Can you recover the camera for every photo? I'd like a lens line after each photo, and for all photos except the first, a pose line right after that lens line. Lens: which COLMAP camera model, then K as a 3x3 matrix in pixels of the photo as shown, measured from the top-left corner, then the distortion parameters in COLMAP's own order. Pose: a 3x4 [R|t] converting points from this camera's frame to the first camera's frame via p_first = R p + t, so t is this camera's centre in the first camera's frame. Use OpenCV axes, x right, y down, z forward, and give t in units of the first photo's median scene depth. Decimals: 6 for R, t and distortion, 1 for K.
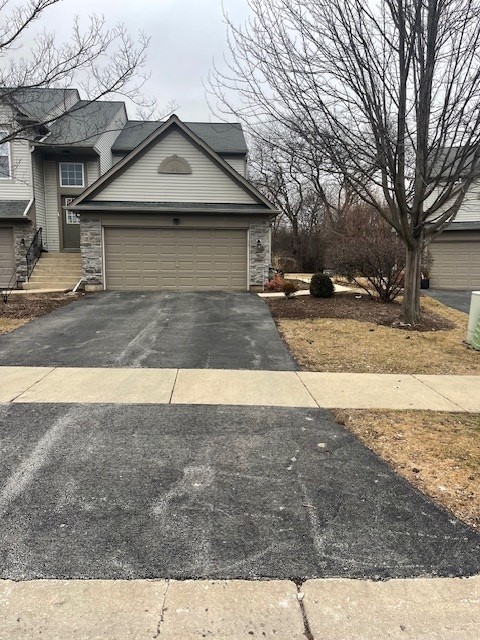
lens RADIAL K [[475.8, 0, 239.7], [0, 475.8, 319.4], [0, 0, 1]] dist [0.044636, -0.003931]
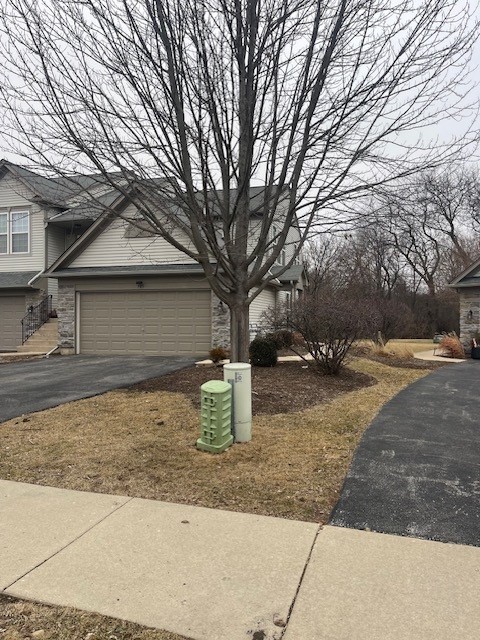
lens RADIAL K [[475.8, 0, 240.0], [0, 475.8, 319.9], [0, 0, 1]] dist [0.044636, -0.003931]
pose [[0.937957, -0.008316, -0.346652, 0.390084], [-0.038589, 0.990999, -0.128185, -0.016515], [0.344598, 0.133609, 0.929194, 0.174013]]
